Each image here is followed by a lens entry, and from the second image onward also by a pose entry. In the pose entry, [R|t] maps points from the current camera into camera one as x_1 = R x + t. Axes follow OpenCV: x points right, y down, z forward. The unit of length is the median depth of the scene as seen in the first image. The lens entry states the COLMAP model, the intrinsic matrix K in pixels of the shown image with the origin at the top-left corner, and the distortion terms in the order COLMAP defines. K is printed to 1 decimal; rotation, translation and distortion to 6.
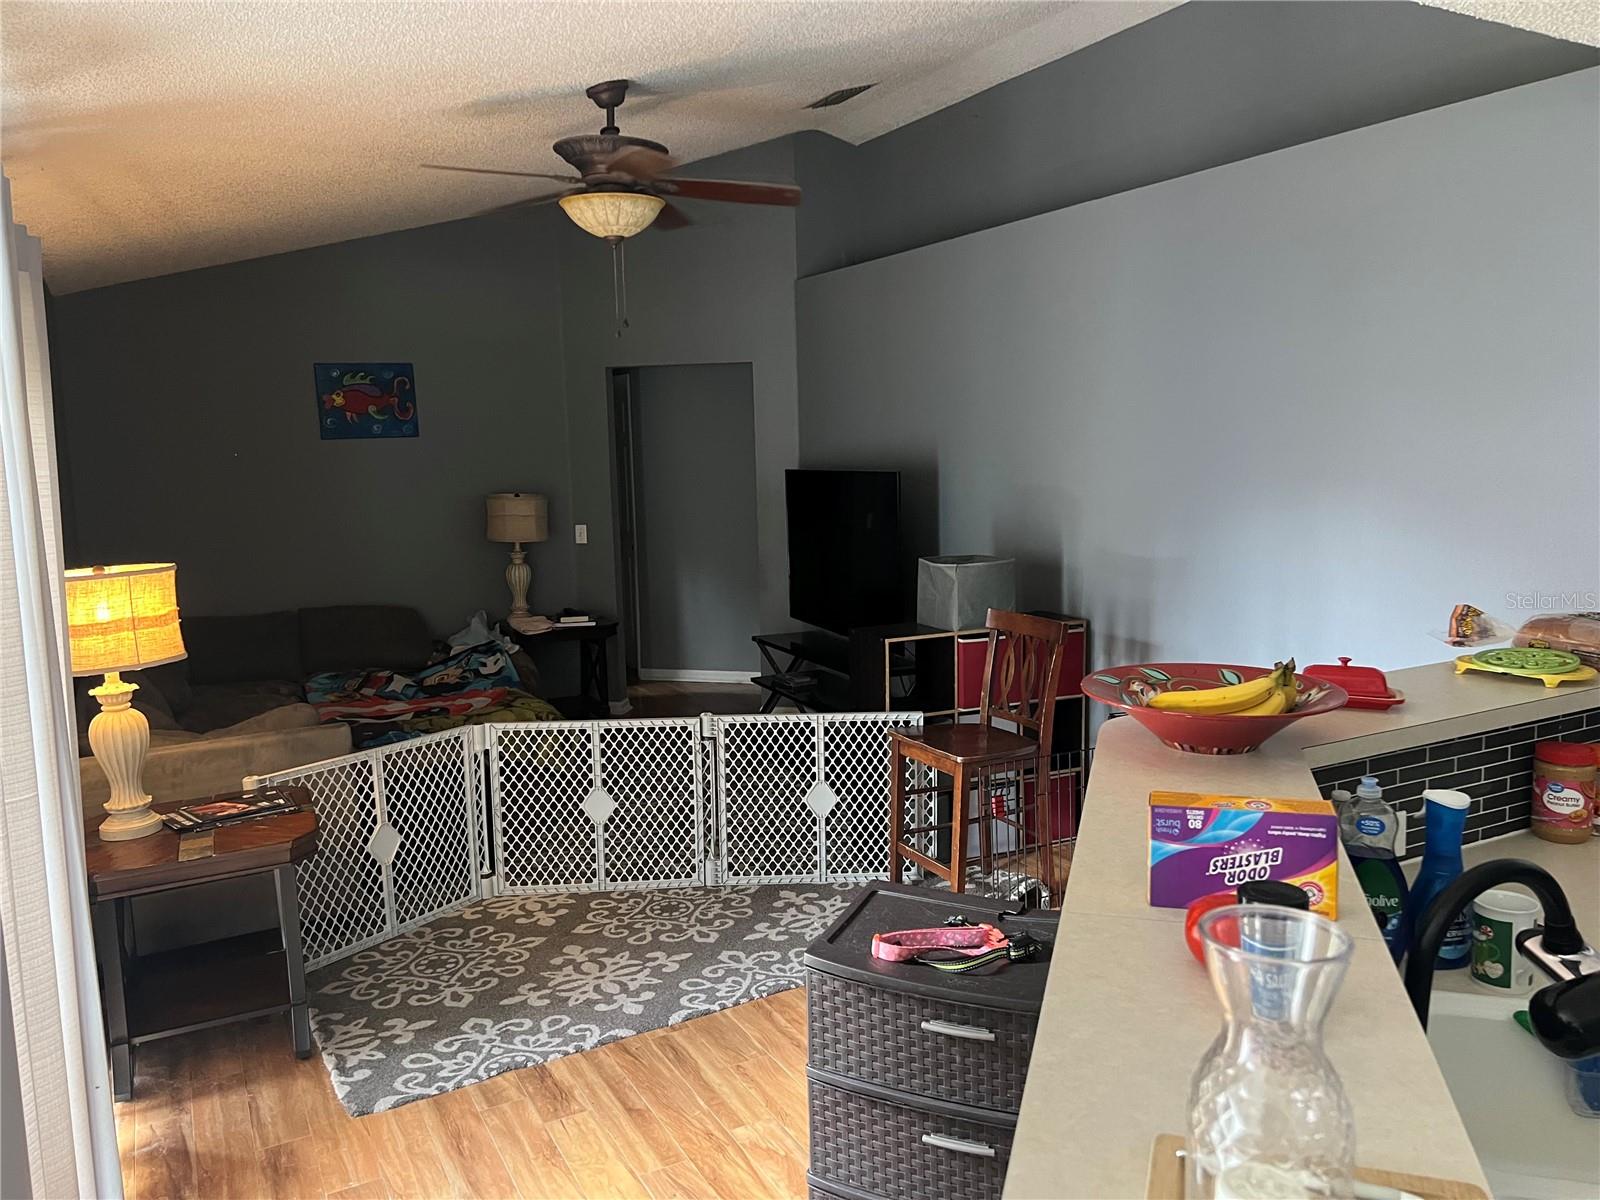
lens RADIAL K [[1201.2, 0, 799.9], [0, 1201.2, 598.4], [0, 0, 1]] dist [0.003418, 0.001135]
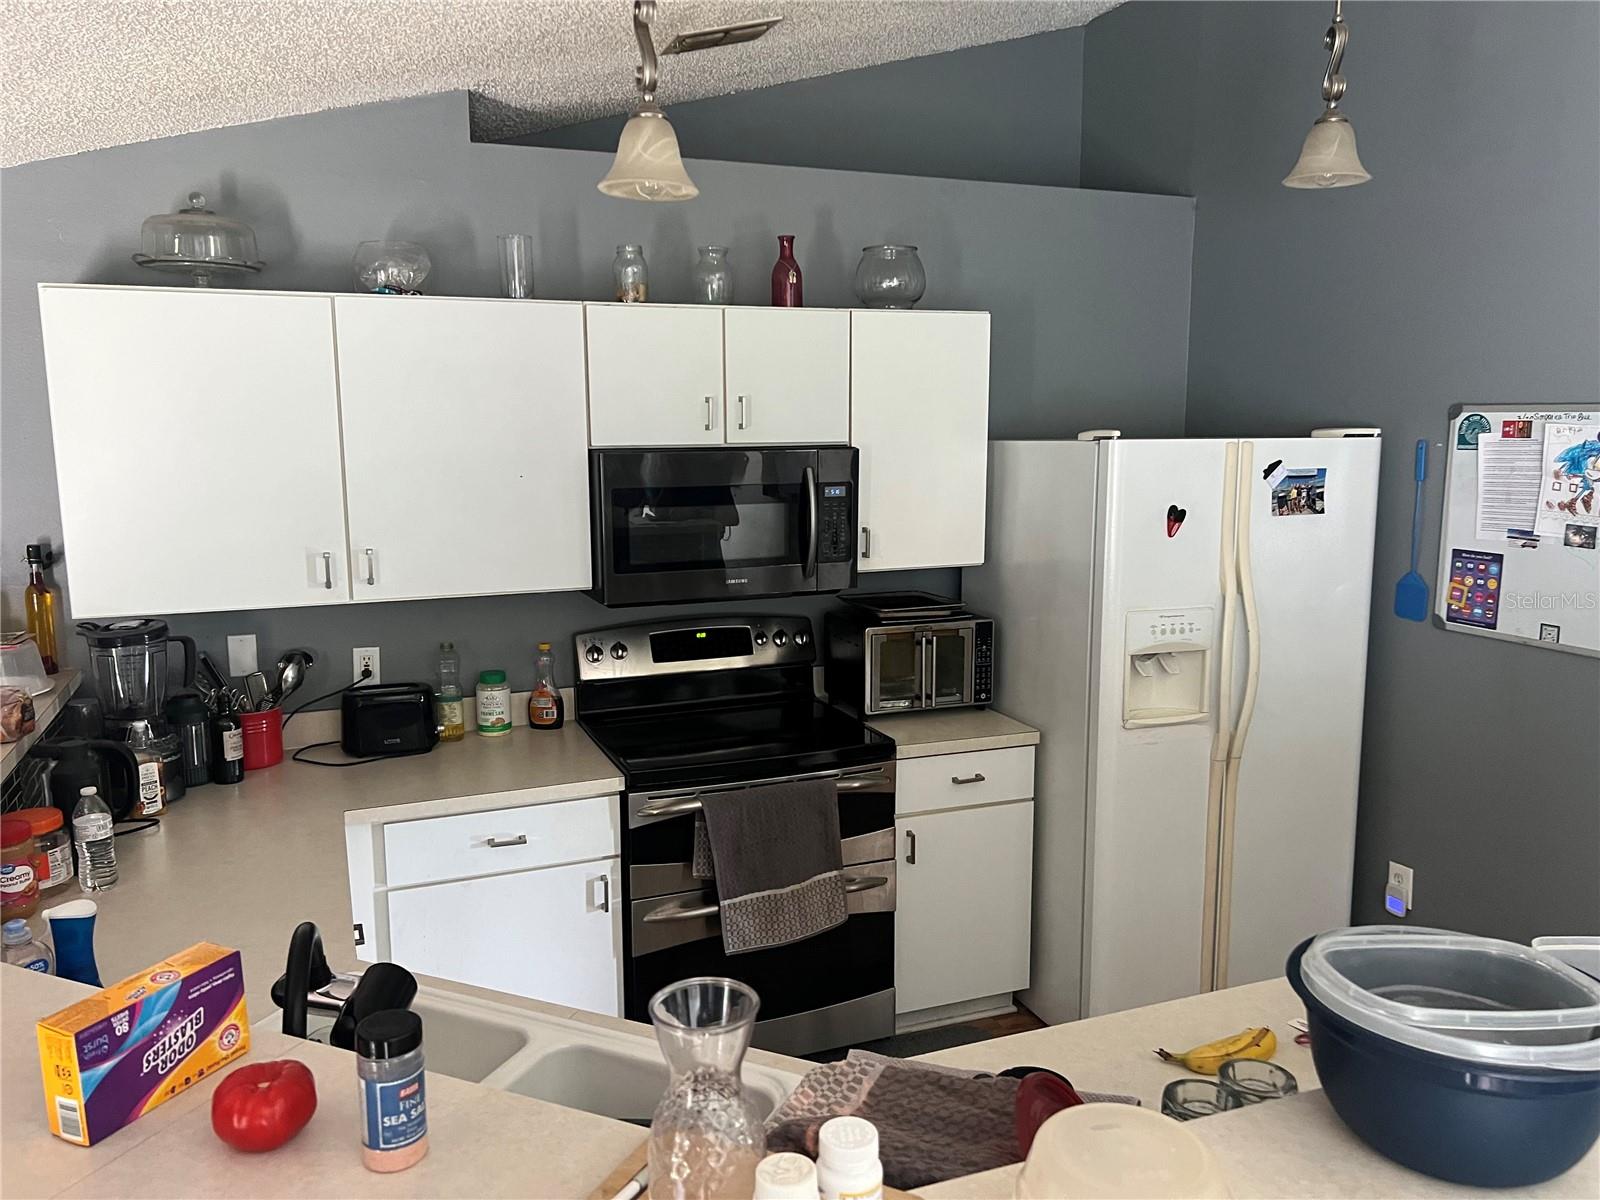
lens RADIAL K [[1201.2, 0, 799.8], [0, 1201.2, 602.0], [0, 0, 1]] dist [0.003418, 0.001135]
pose [[0.122632, -0.134957, 0.983234, -0.443985], [0.139993, 0.983158, 0.117486, -0.157856], [-0.982529, 0.123239, 0.139459, 0.348616]]
